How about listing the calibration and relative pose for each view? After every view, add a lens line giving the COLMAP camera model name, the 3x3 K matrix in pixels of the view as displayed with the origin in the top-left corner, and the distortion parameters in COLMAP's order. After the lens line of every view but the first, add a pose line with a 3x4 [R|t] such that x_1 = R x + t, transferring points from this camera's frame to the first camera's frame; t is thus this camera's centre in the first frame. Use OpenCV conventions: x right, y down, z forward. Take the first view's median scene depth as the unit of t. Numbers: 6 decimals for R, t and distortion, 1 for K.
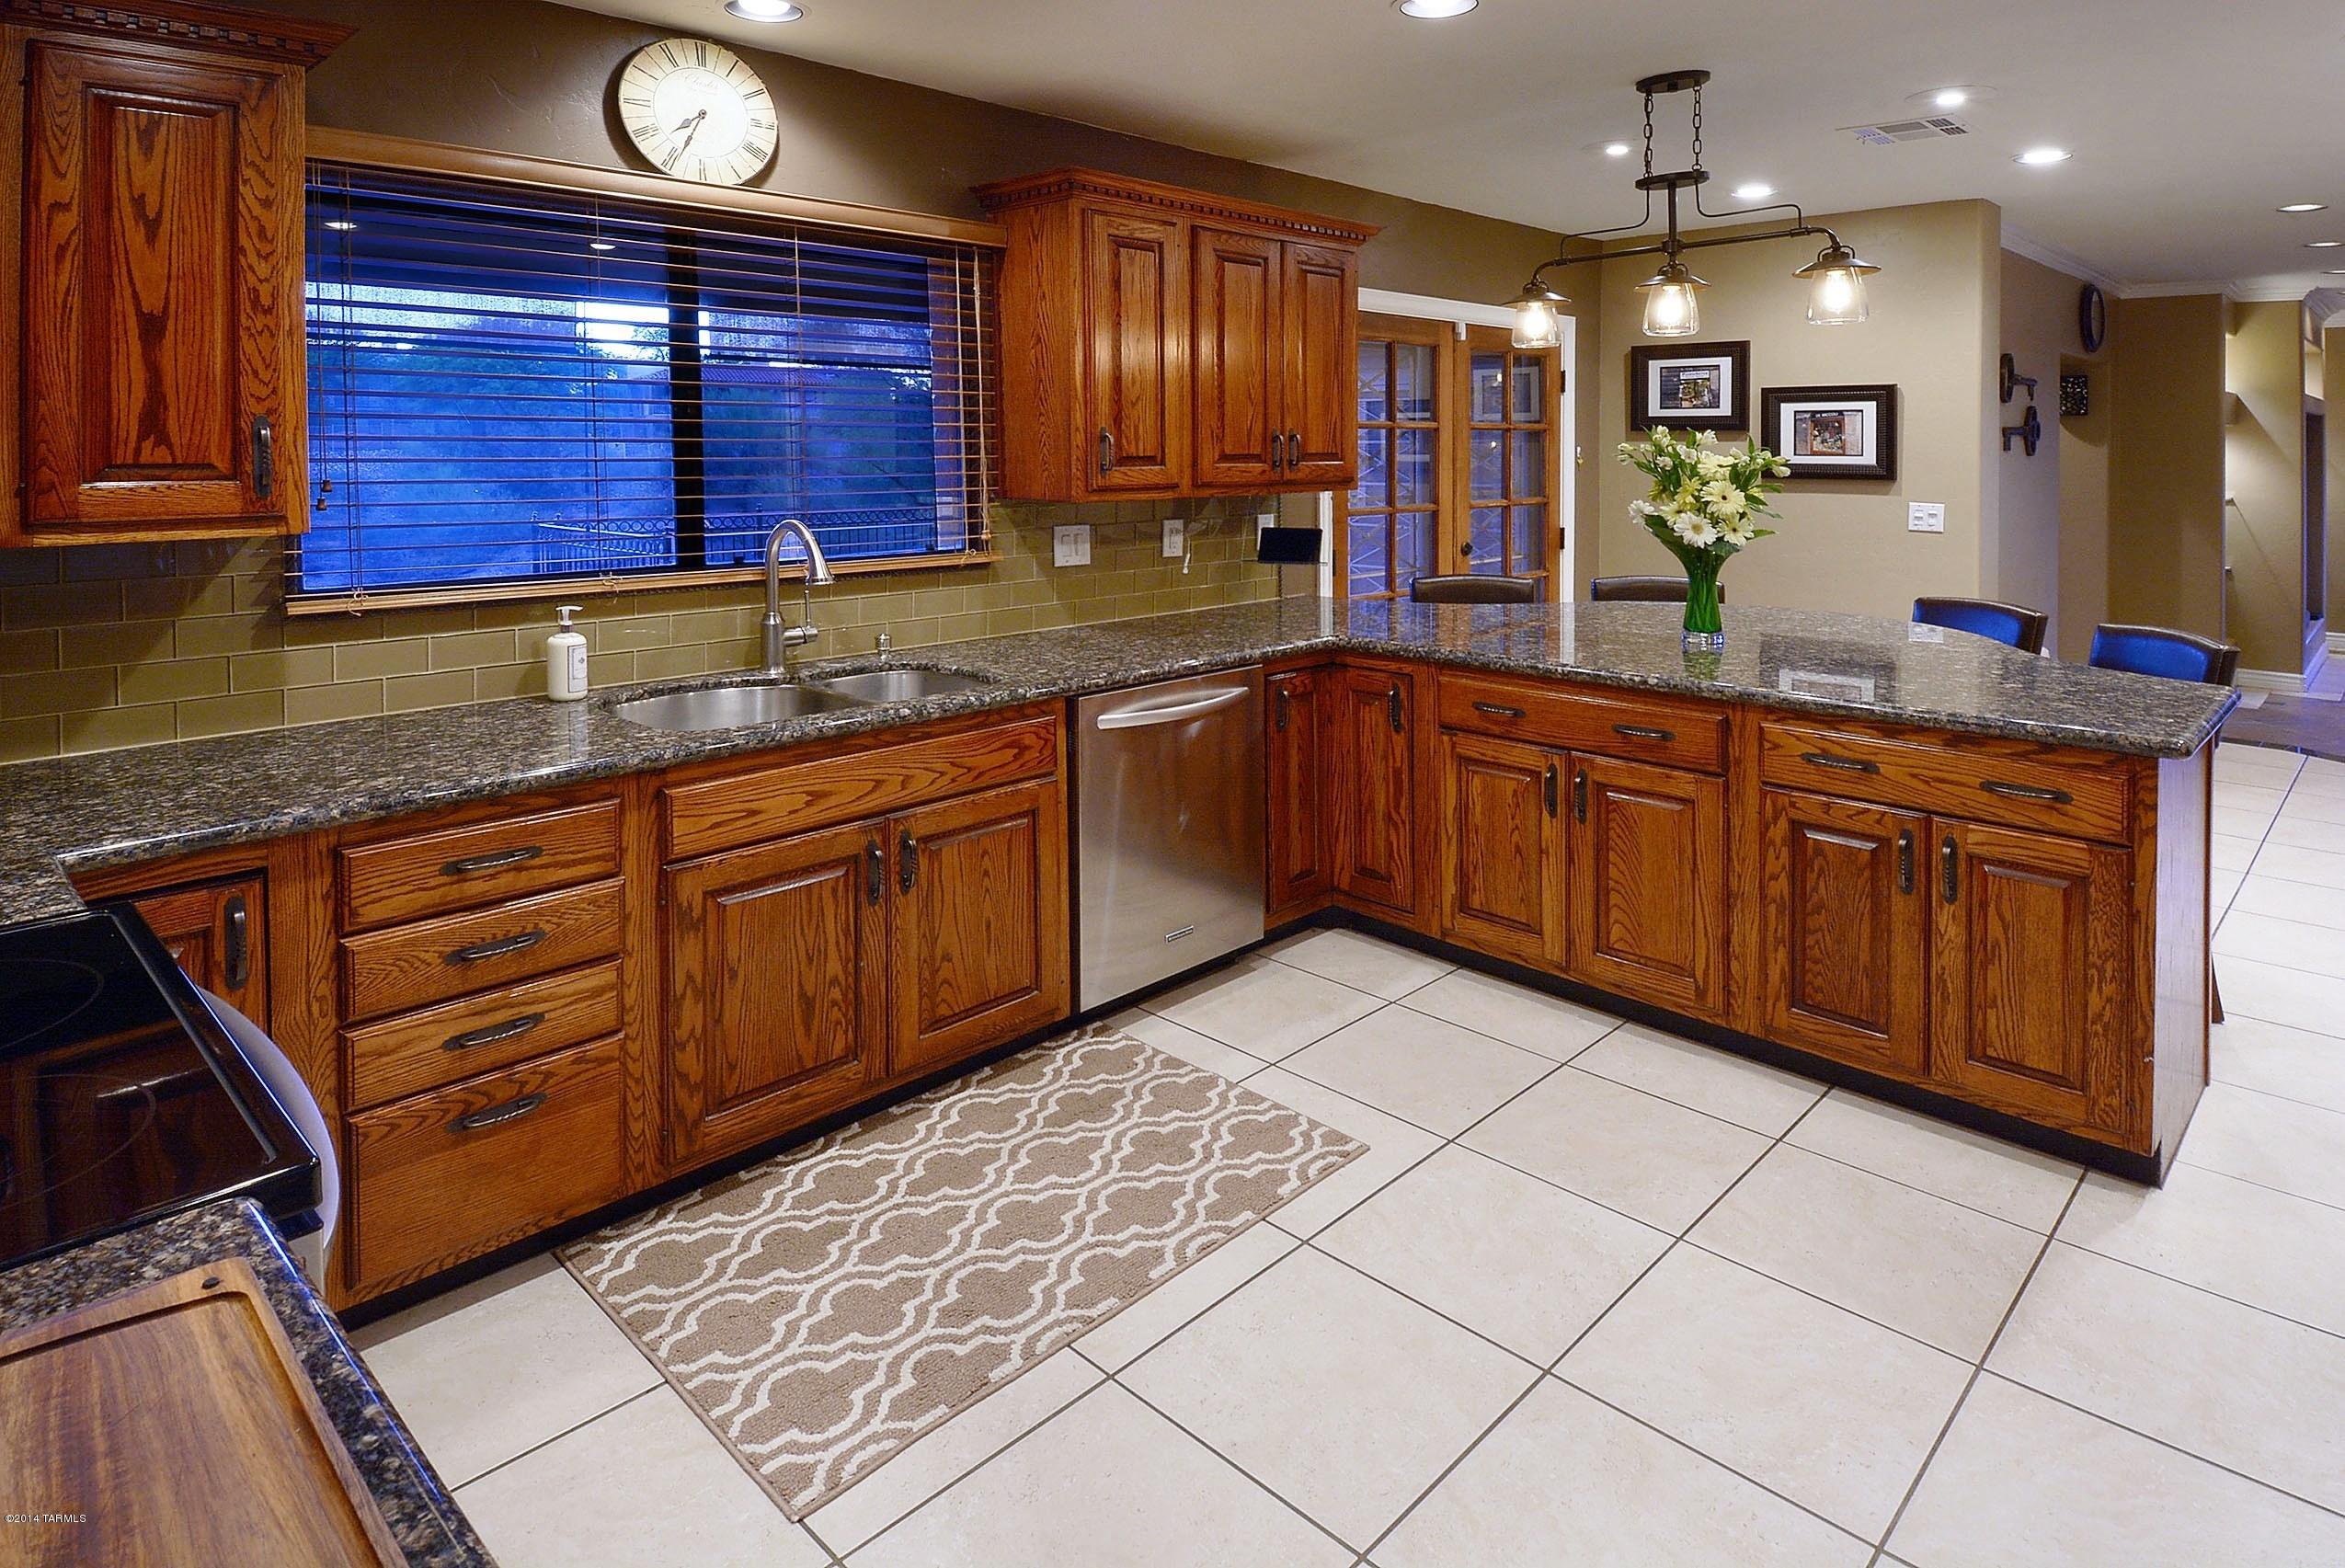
lens RADIAL K [[1296.7, 0, 1212.3], [0, 1296.7, 664.2], [0, 0, 1]] dist [0.030269, -0.027517]
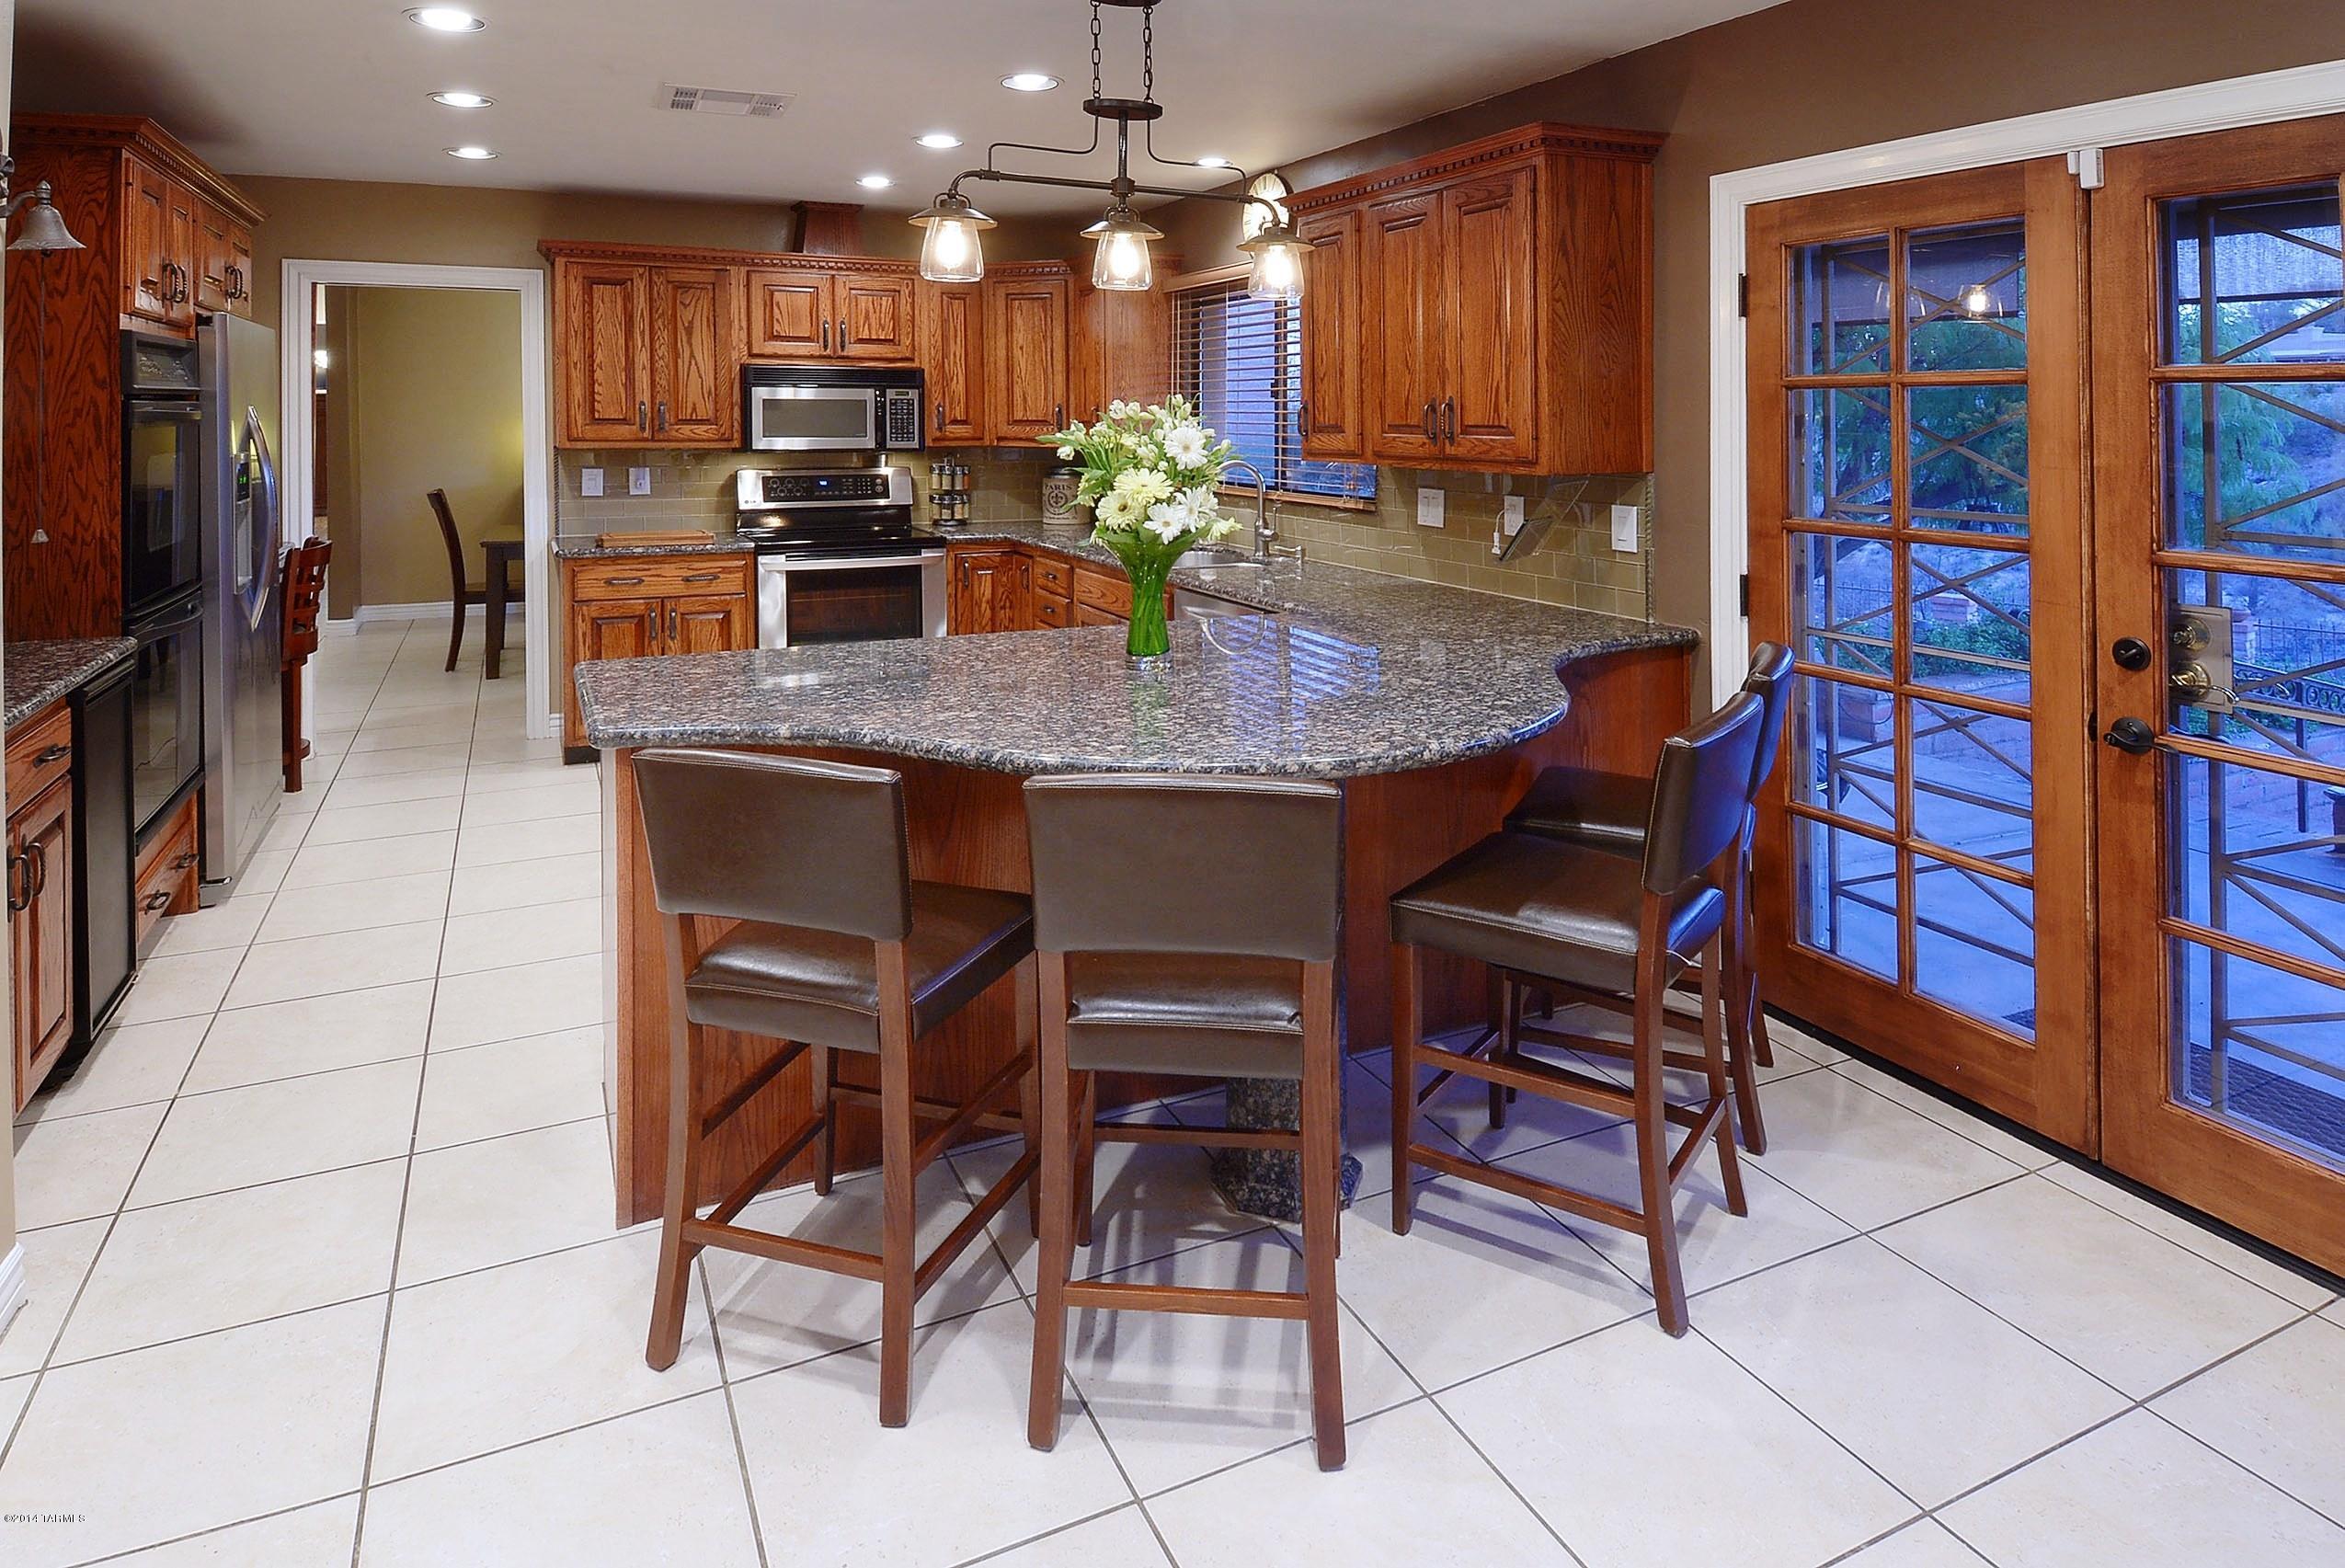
lens RADIAL K [[1366.9, 0, 1172.5], [0, 1366.9, 784.0], [0, 0, 1]] dist [-0.003140, -0.033319]
pose [[-0.383333, 0.244730, -0.890597, 1.381469], [-0.151133, 0.934639, 0.321884, -0.275557], [0.911161, 0.257988, -0.321291, 1.604326]]
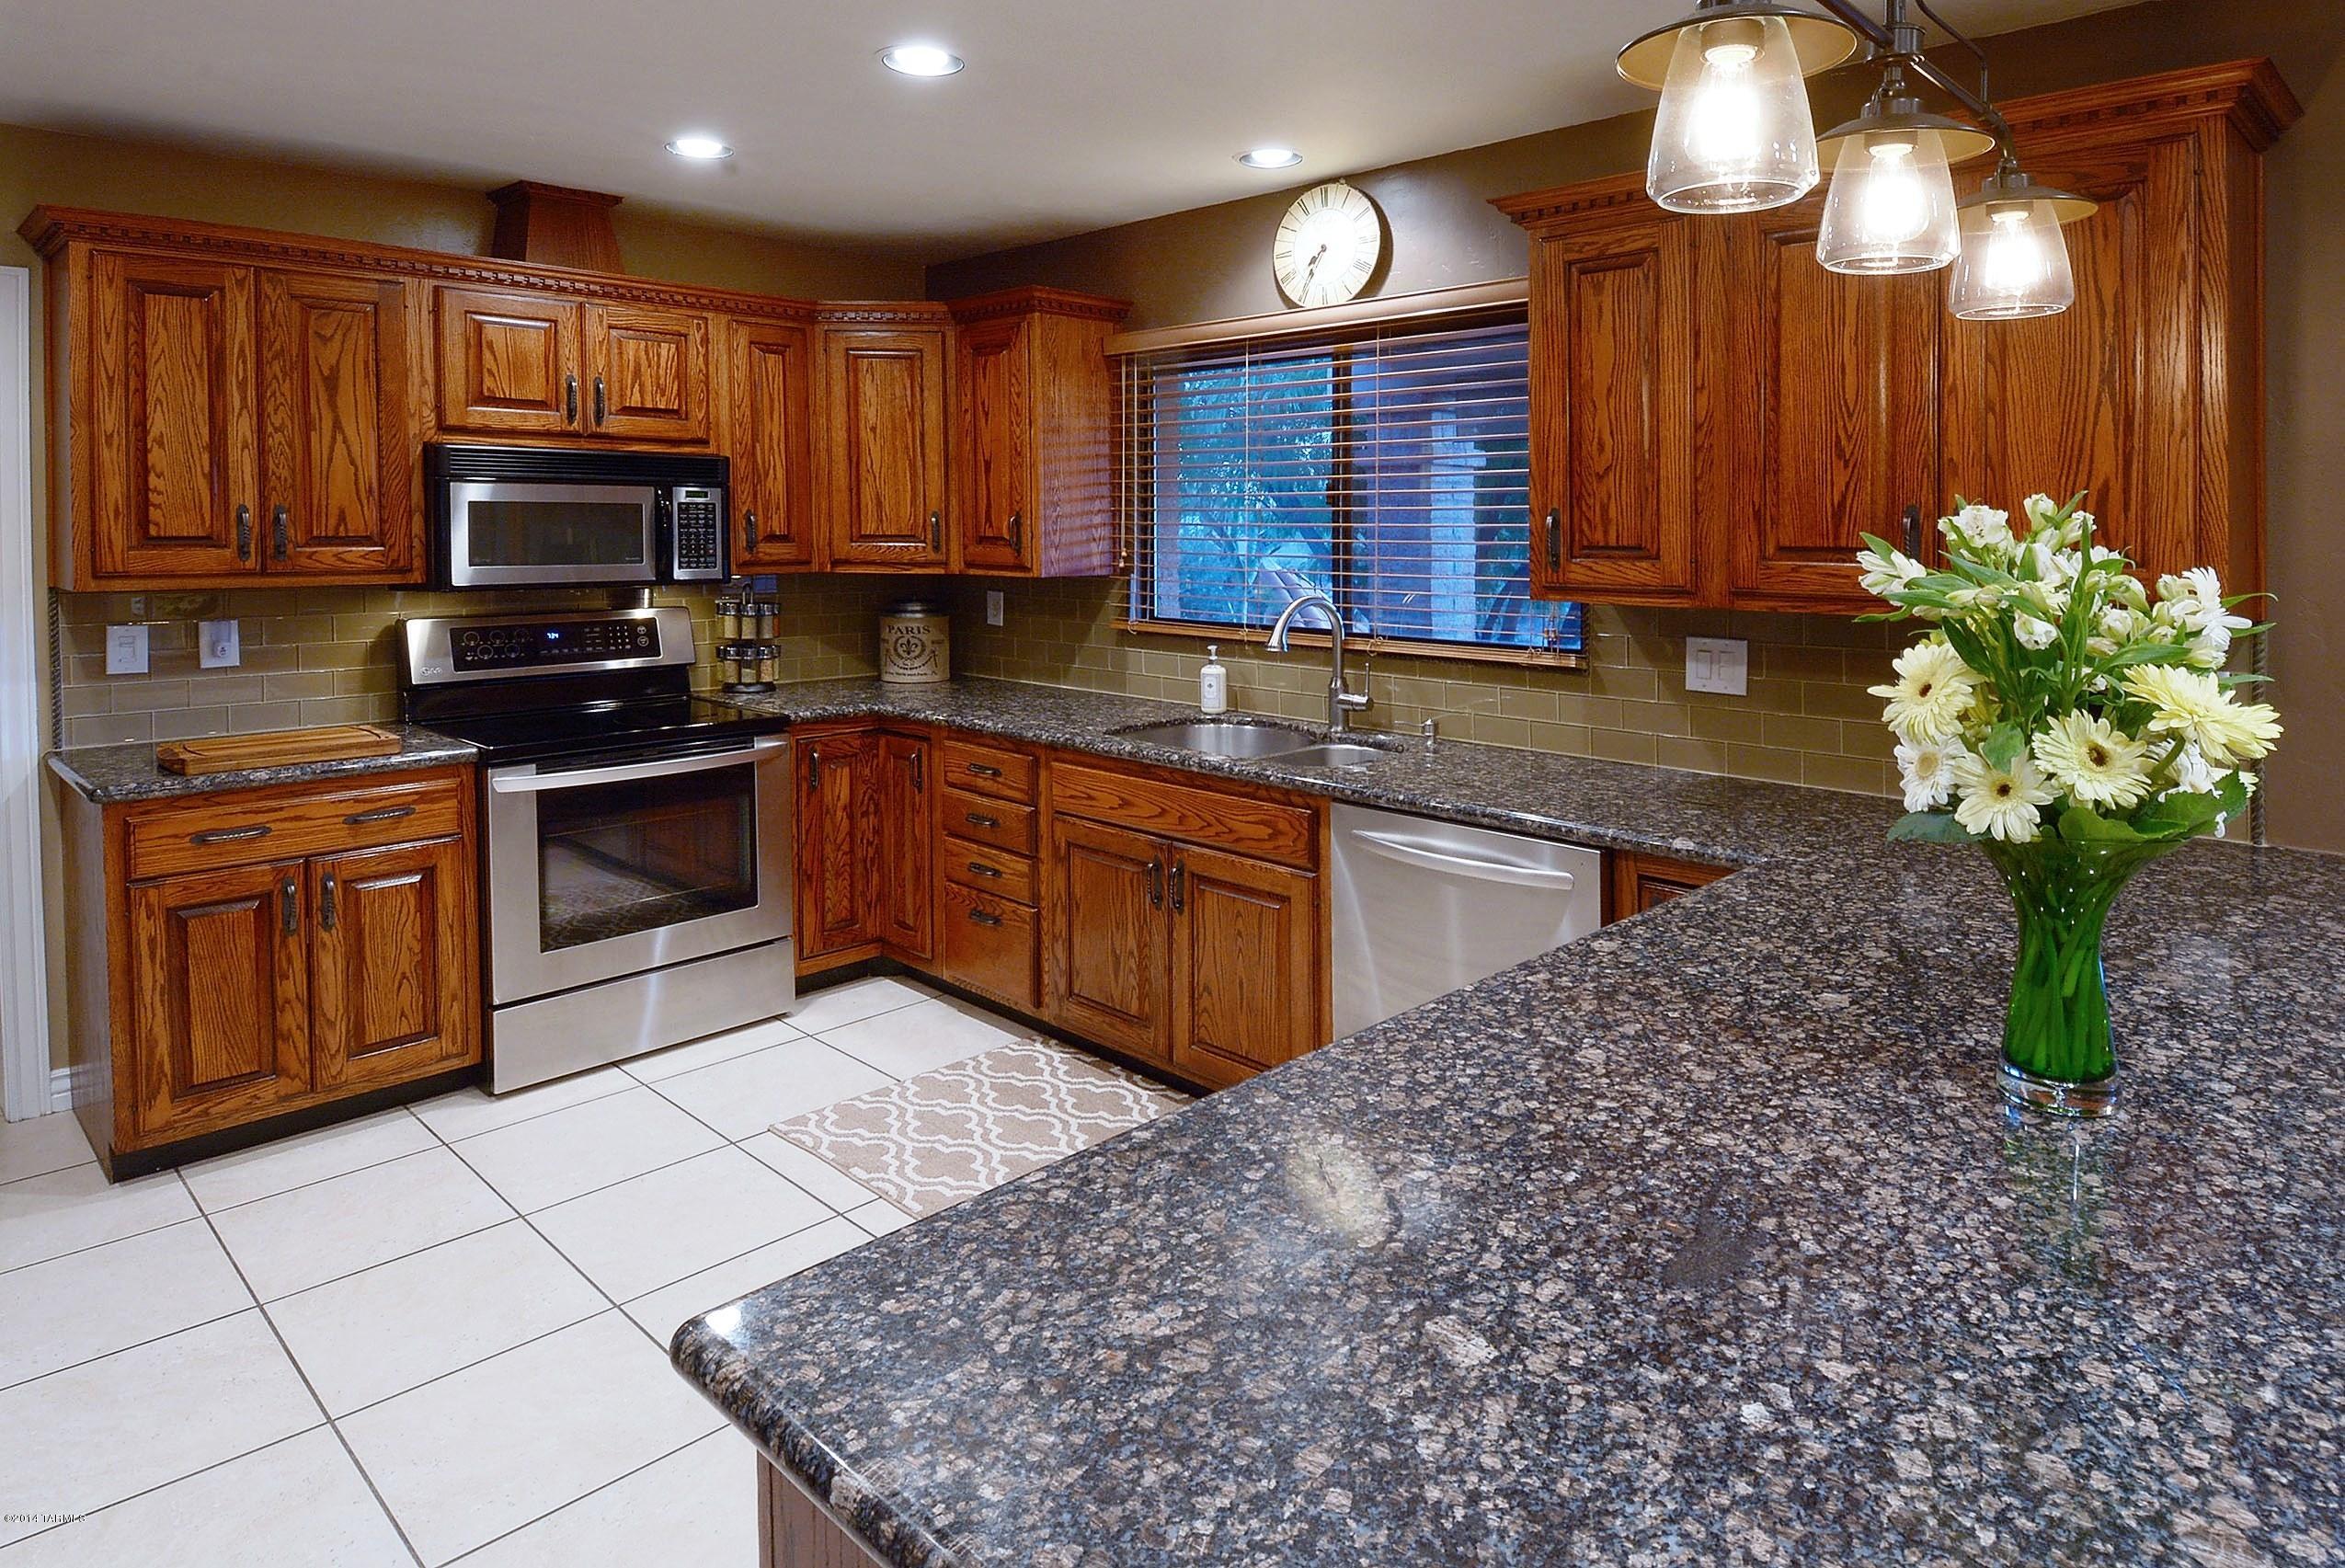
lens RADIAL K [[1366.9, 0, 1172.5], [0, 1366.9, 784.0], [0, 0, 1]] dist [-0.003140, -0.033319]
pose [[-0.014316, 0.193590, -0.980978, 0.889110], [-0.167794, 0.966701, 0.193221, -0.162688], [0.985718, 0.167368, 0.018644, 0.894453]]
